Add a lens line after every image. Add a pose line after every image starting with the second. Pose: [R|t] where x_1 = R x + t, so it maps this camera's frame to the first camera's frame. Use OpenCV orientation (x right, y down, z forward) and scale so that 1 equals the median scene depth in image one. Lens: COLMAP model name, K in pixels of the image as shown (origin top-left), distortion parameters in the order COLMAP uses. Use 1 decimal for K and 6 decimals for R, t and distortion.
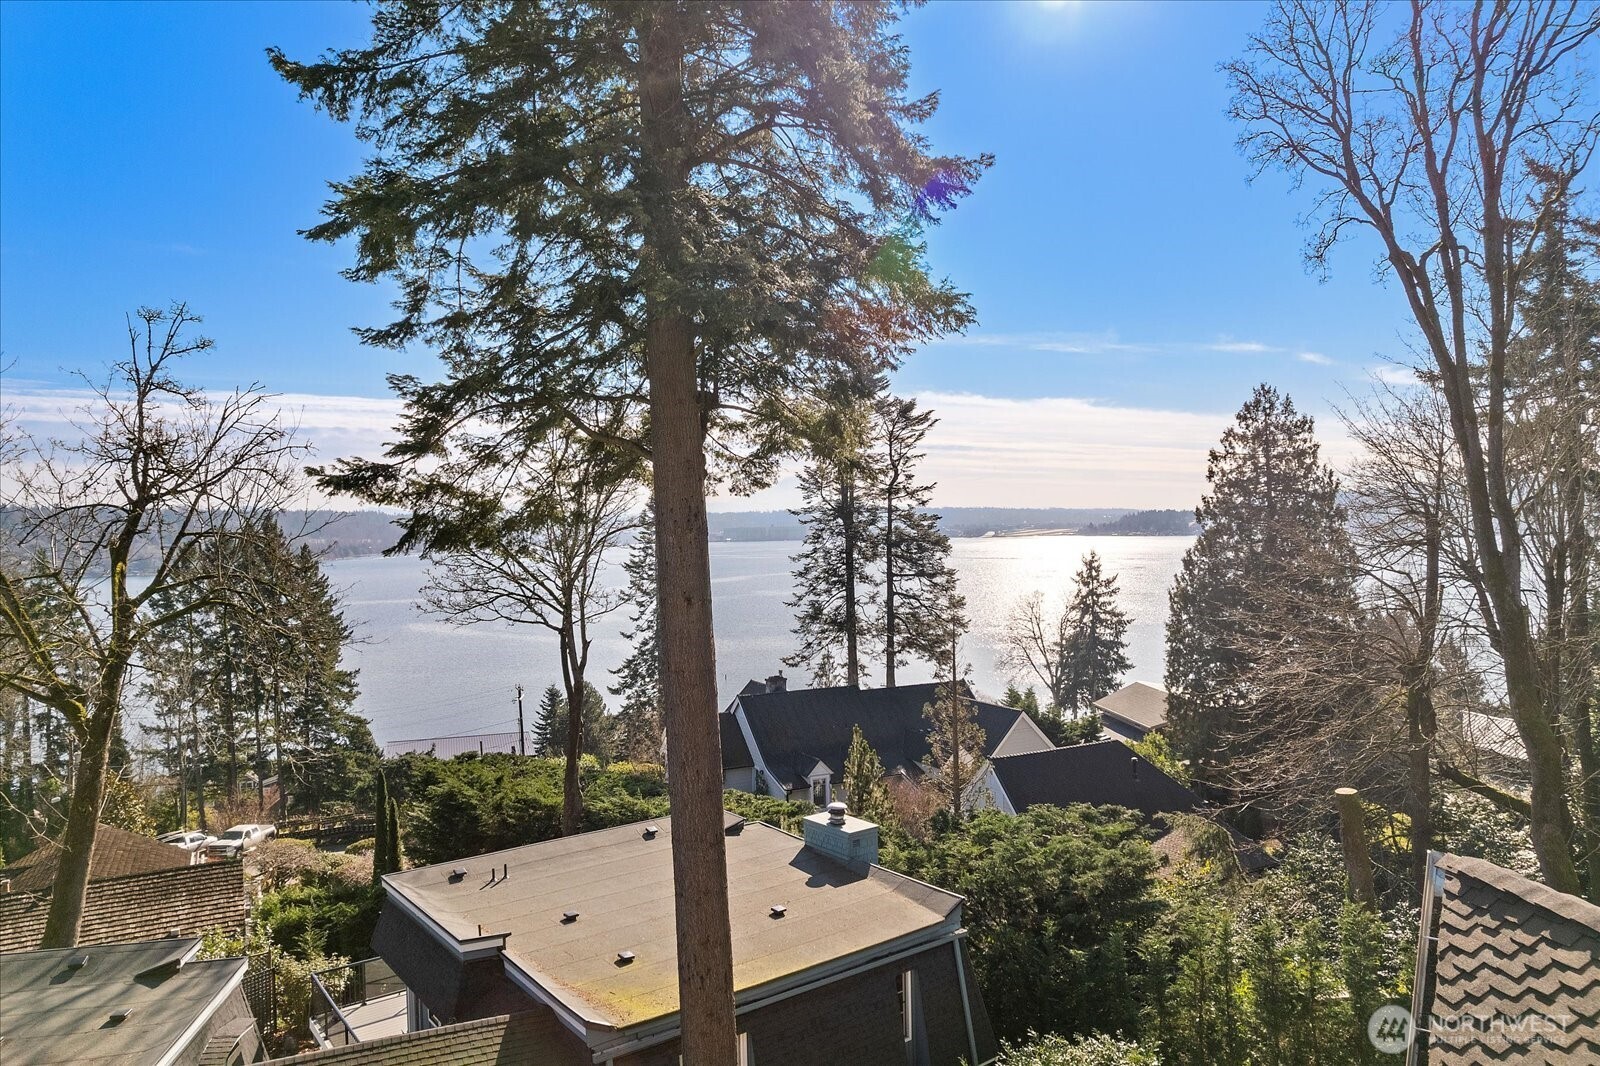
lens RADIAL K [[1152.6, 0, 800.0], [0, 1152.6, 533.0], [0, 0, 1]] dist [-0.056947, 0.049175]
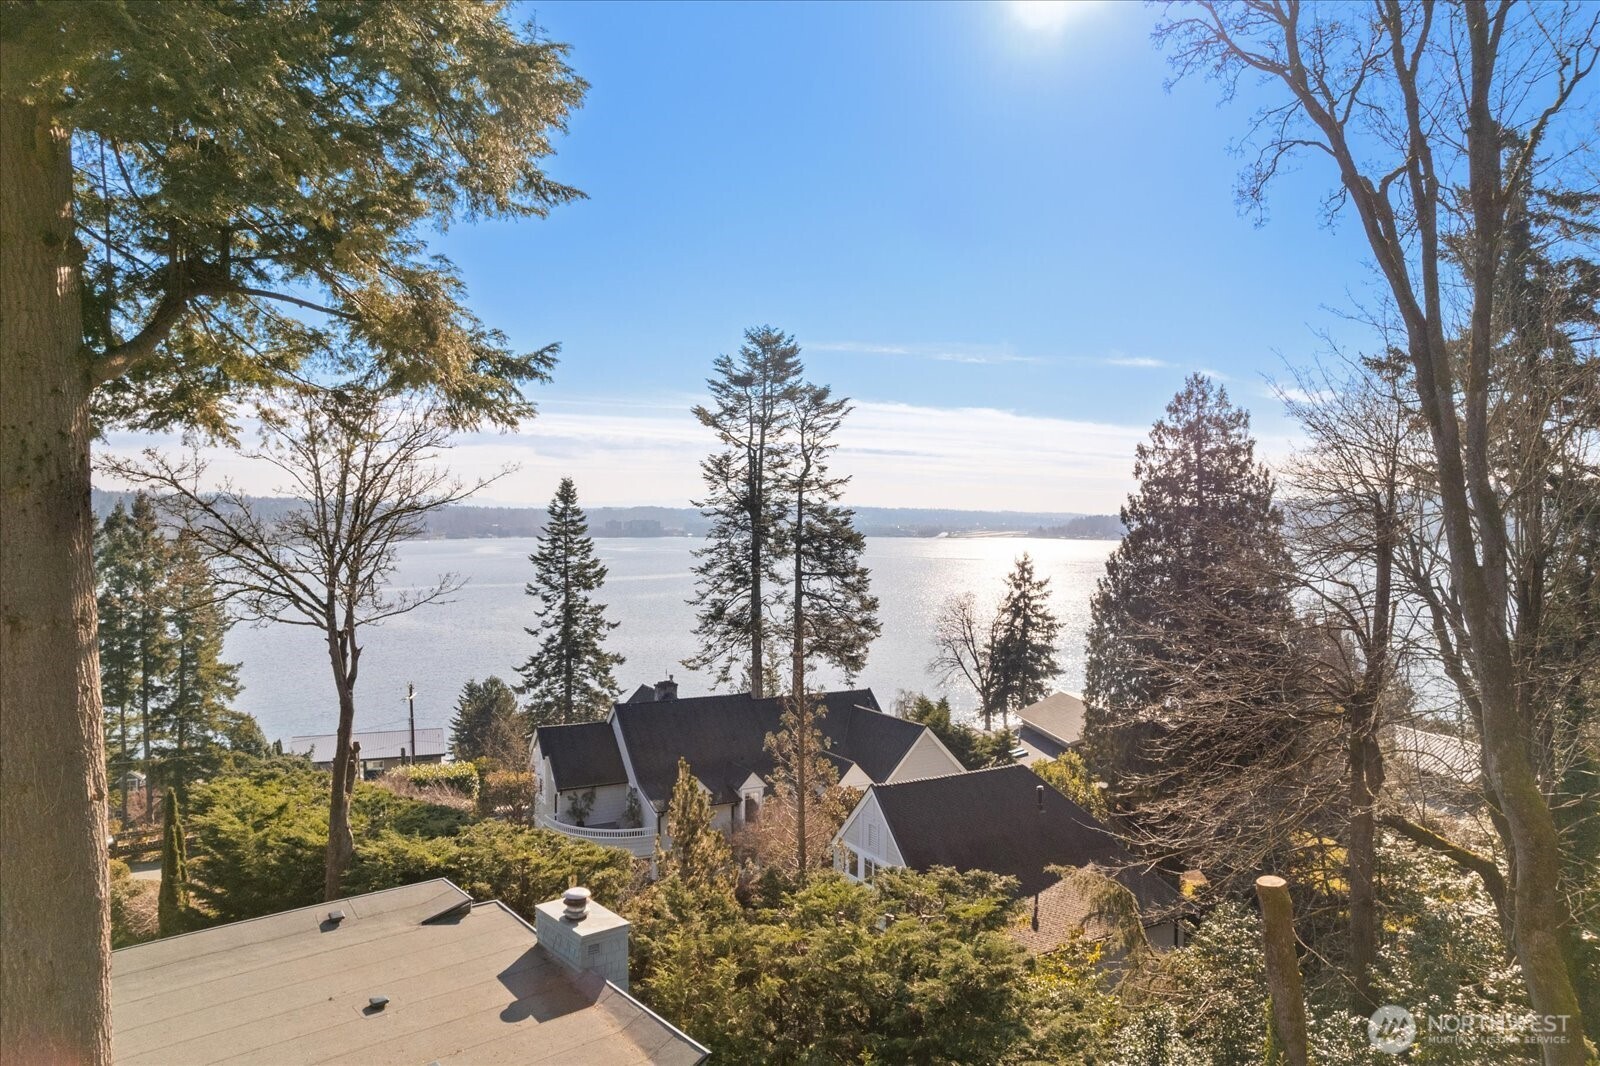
lens RADIAL K [[1120.8, 0, 801.6], [0, 1120.8, 537.3], [0, 0, 1]] dist [-0.063918, 0.050816]
pose [[0.999090, 0.020272, 0.037534, 0.047648], [-0.020506, 0.999773, 0.005859, 0.001894], [-0.037407, -0.006623, 0.999278, 0.097956]]
